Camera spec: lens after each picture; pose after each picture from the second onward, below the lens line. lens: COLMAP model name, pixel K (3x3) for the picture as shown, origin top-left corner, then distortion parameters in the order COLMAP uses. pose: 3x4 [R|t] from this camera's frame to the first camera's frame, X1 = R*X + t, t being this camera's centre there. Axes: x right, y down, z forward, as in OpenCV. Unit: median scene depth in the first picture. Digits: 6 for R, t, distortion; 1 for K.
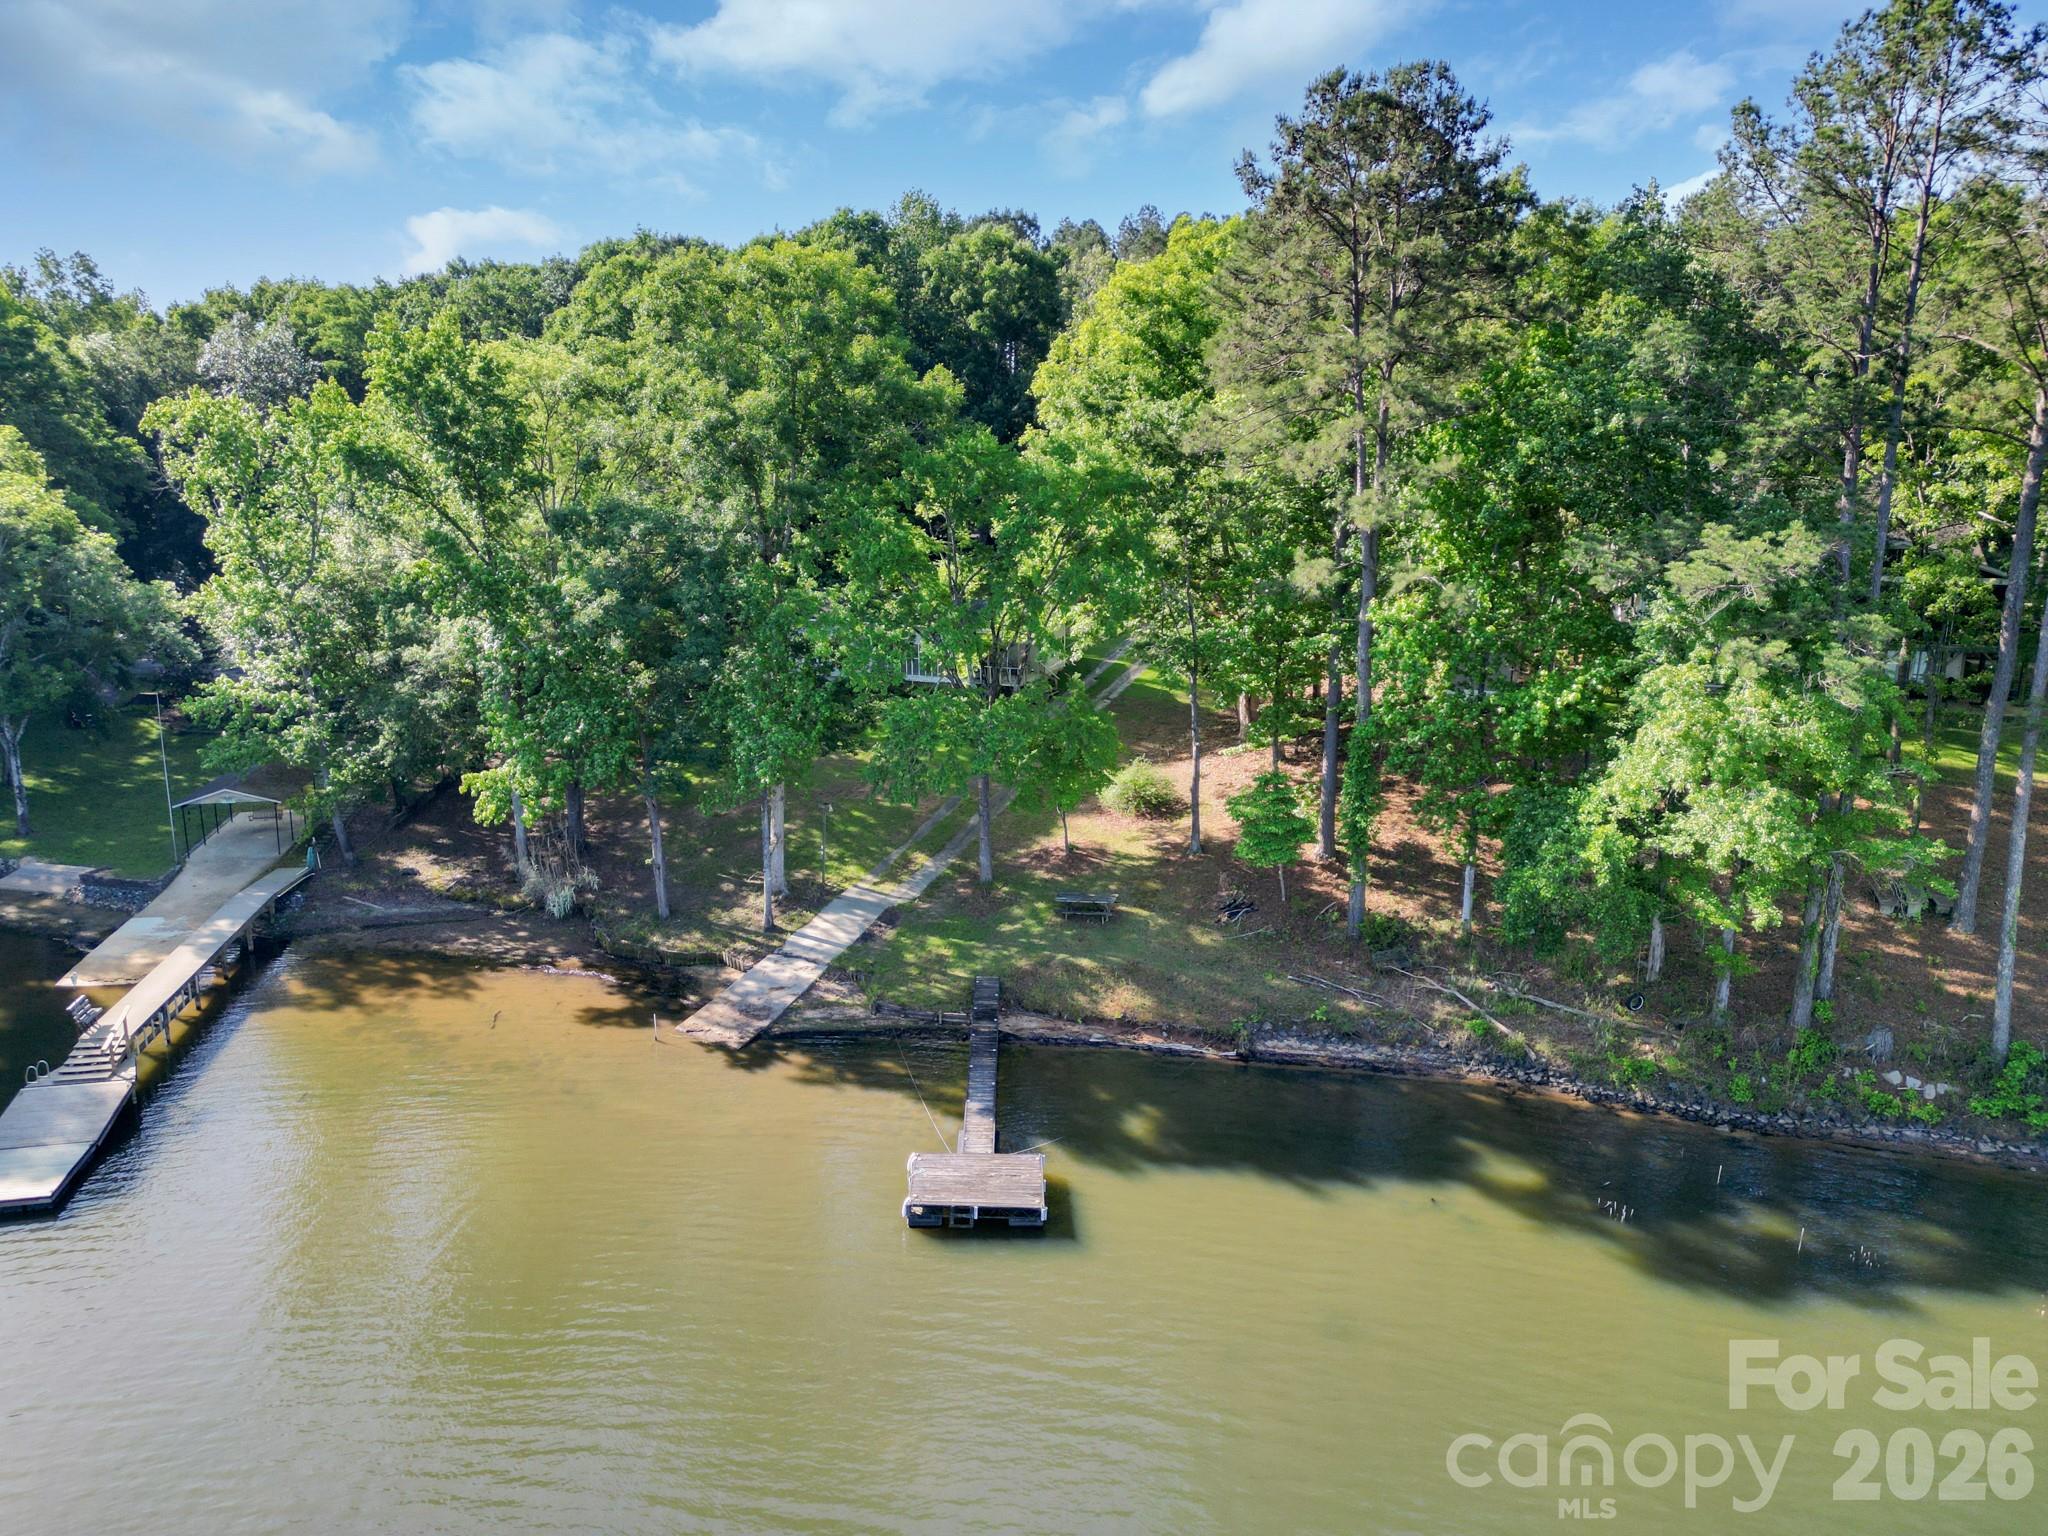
lens RADIAL K [[1440.7, 0, 1016.4], [0, 1440.7, 758.0], [0, 0, 1]] dist [0.068959, -0.062122]
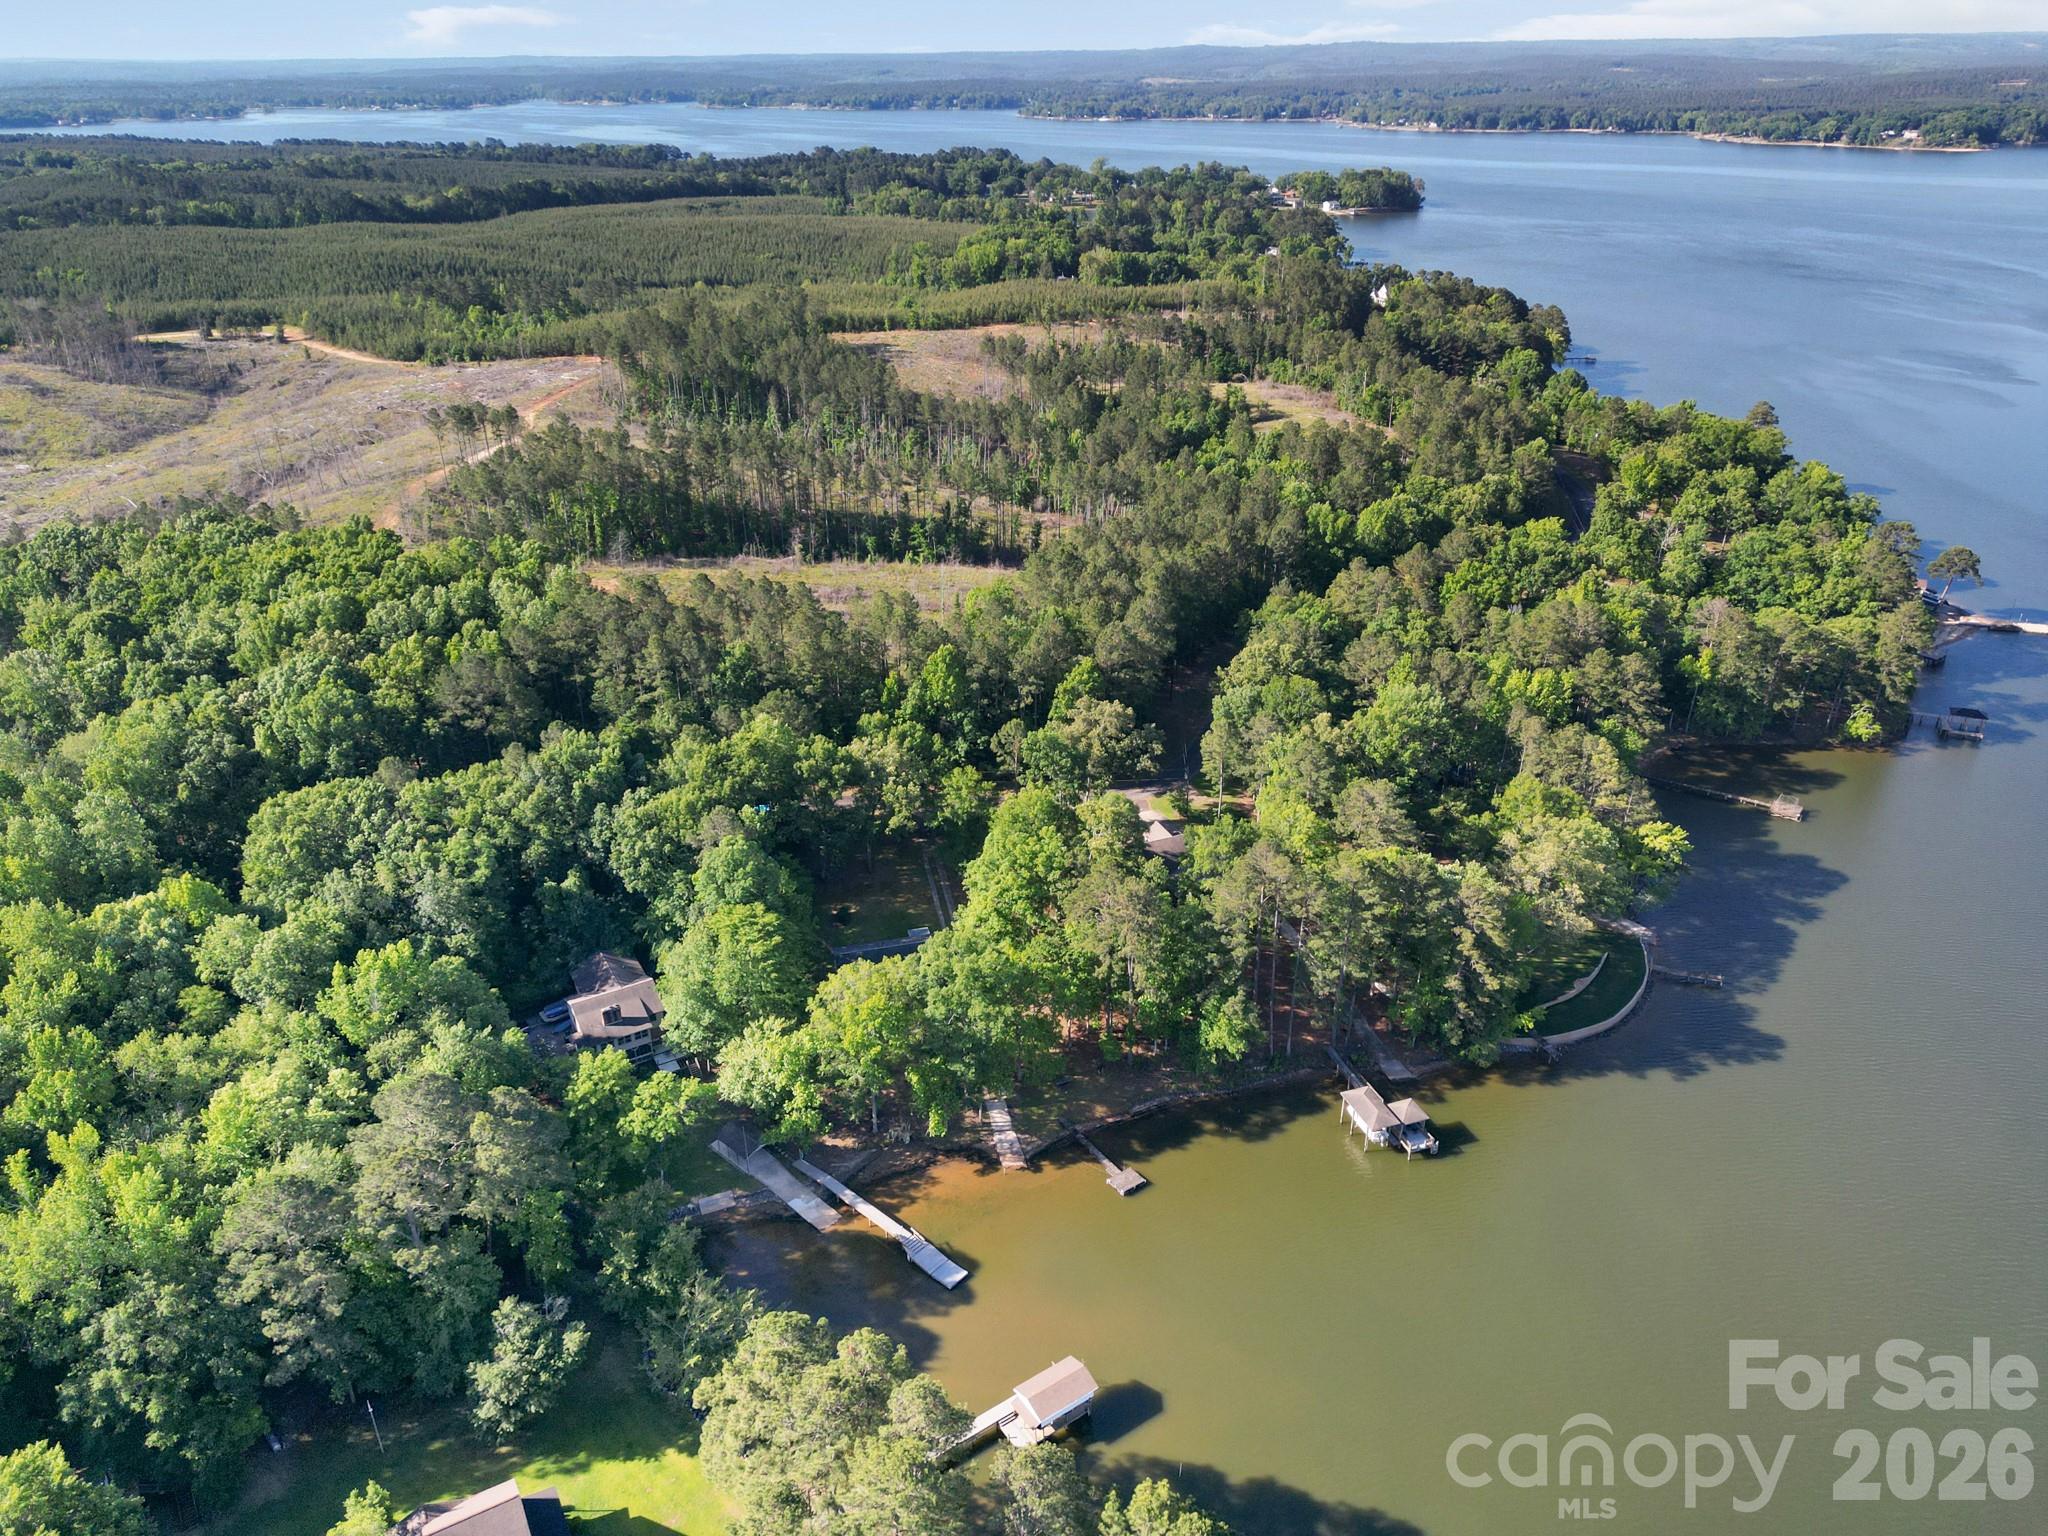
lens RADIAL K [[1440.7, 0, 1025.2], [0, 1440.7, 762.3], [0, 0, 1]] dist [0.068959, -0.062122]
pose [[0.805342, -0.276739, 0.524252, -1.743992], [0.142352, 0.948752, 0.282144, -1.728131], [-0.575466, -0.152594, 0.803464, -1.729488]]
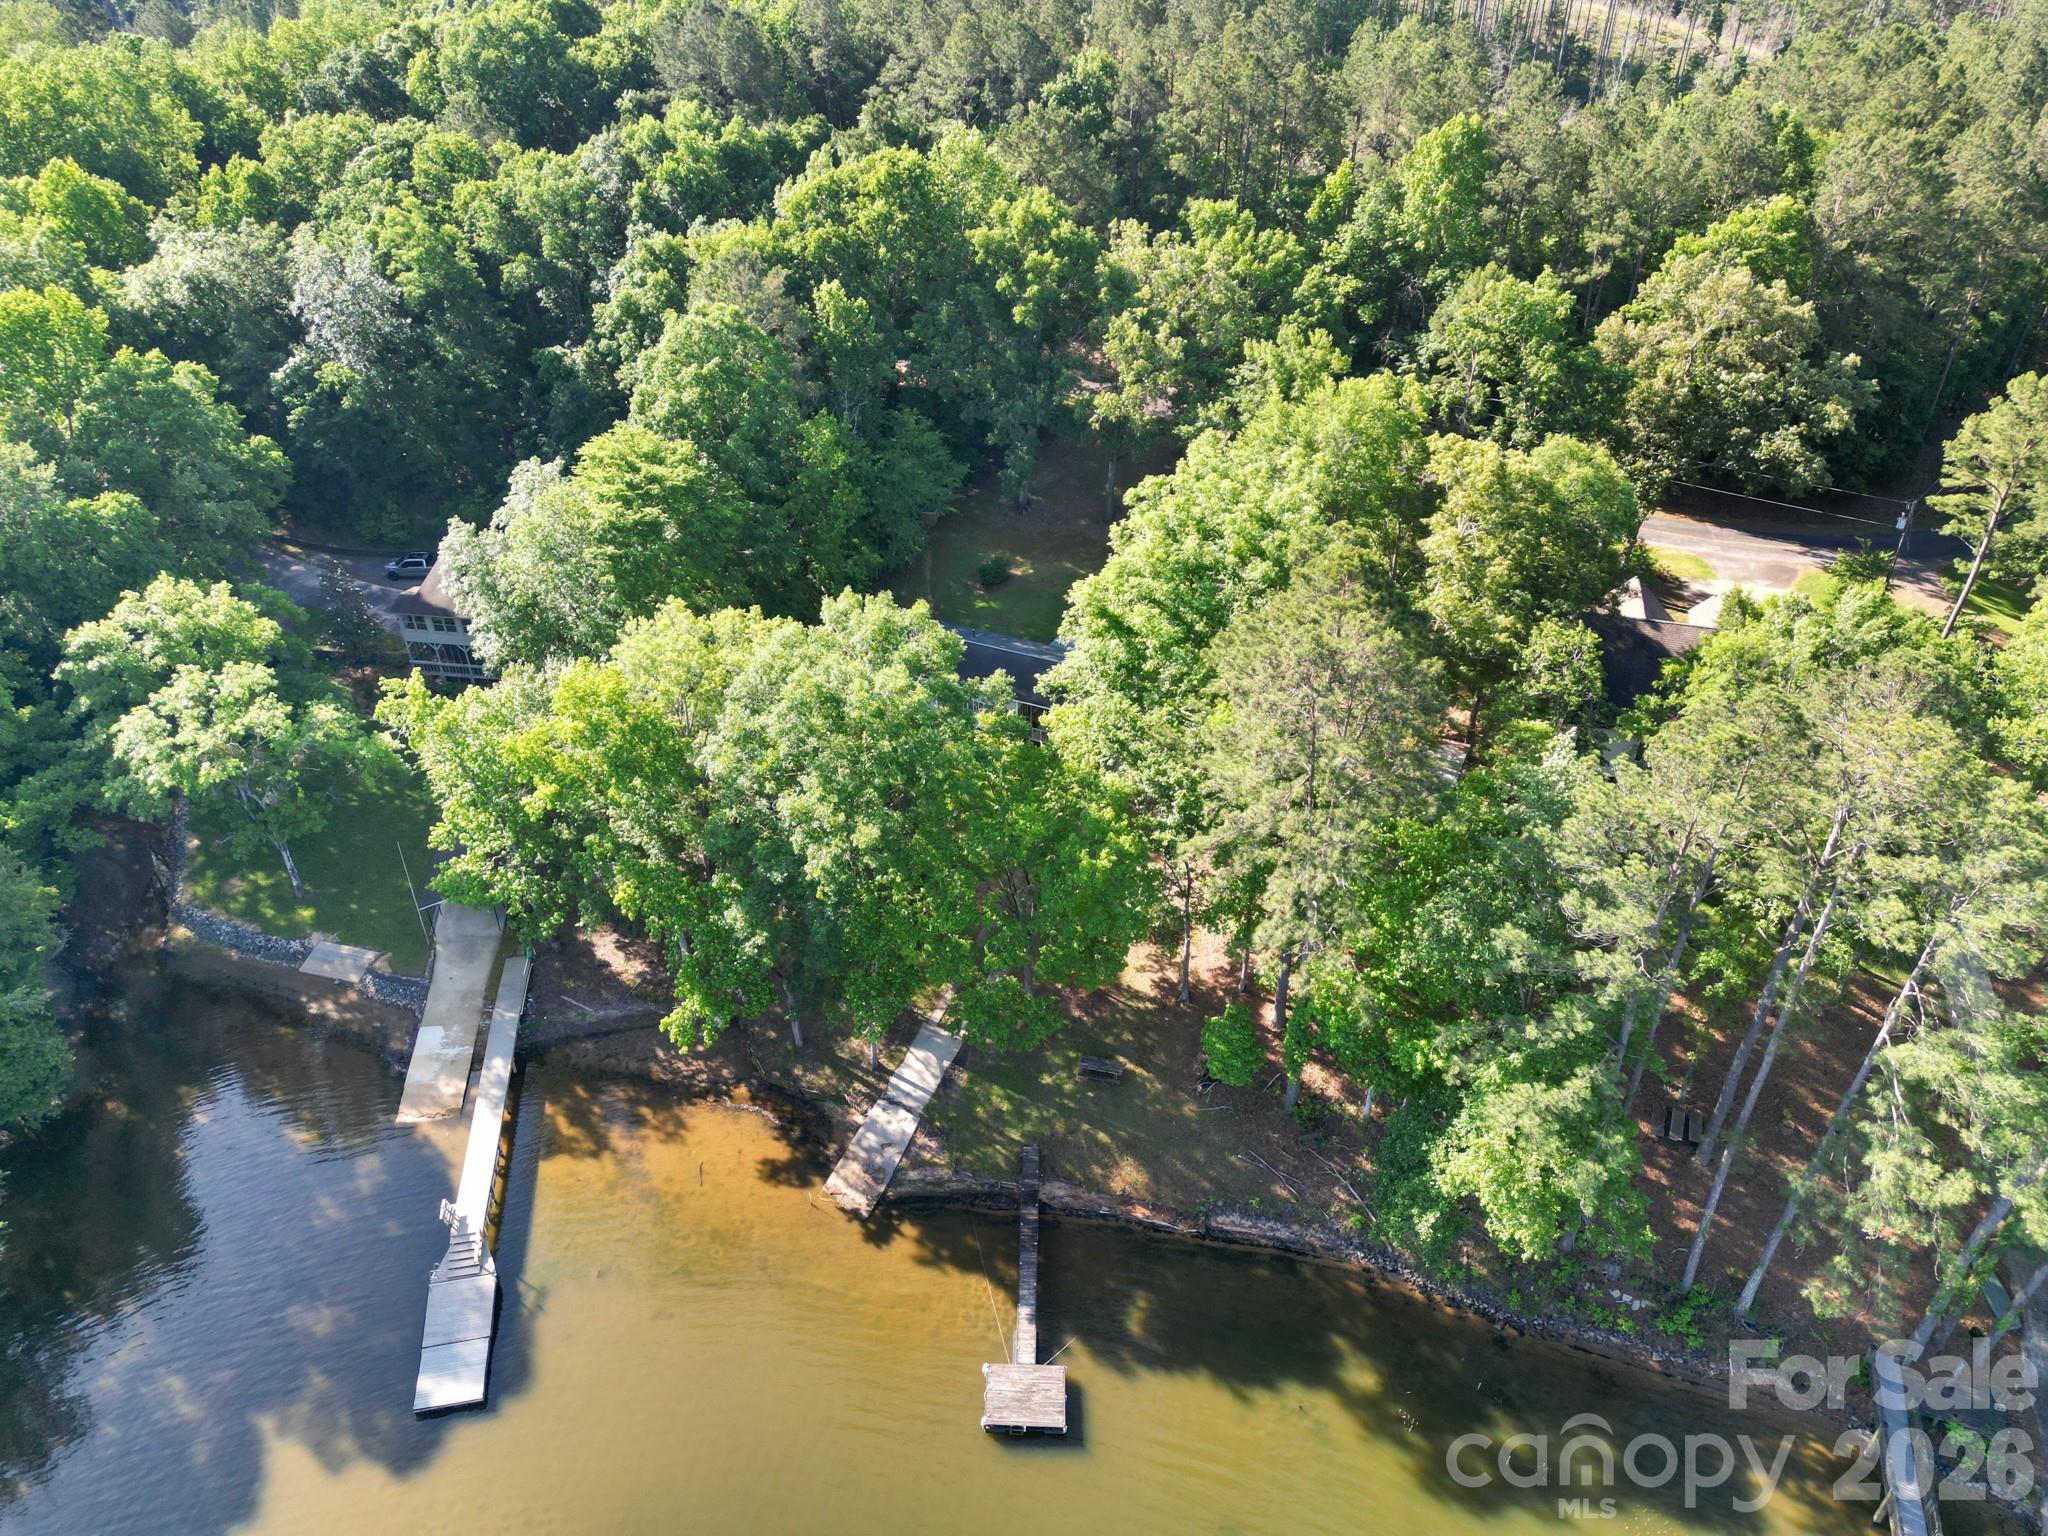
lens RADIAL K [[1440.7, 0, 1018.5], [0, 1440.7, 765.9], [0, 0, 1]] dist [0.068959, -0.062122]
pose [[0.999543, 0.007329, -0.029325, 0.006210], [0.004673, 0.921032, 0.389458, -0.761522], [0.029864, -0.389417, 0.920577, -0.191496]]
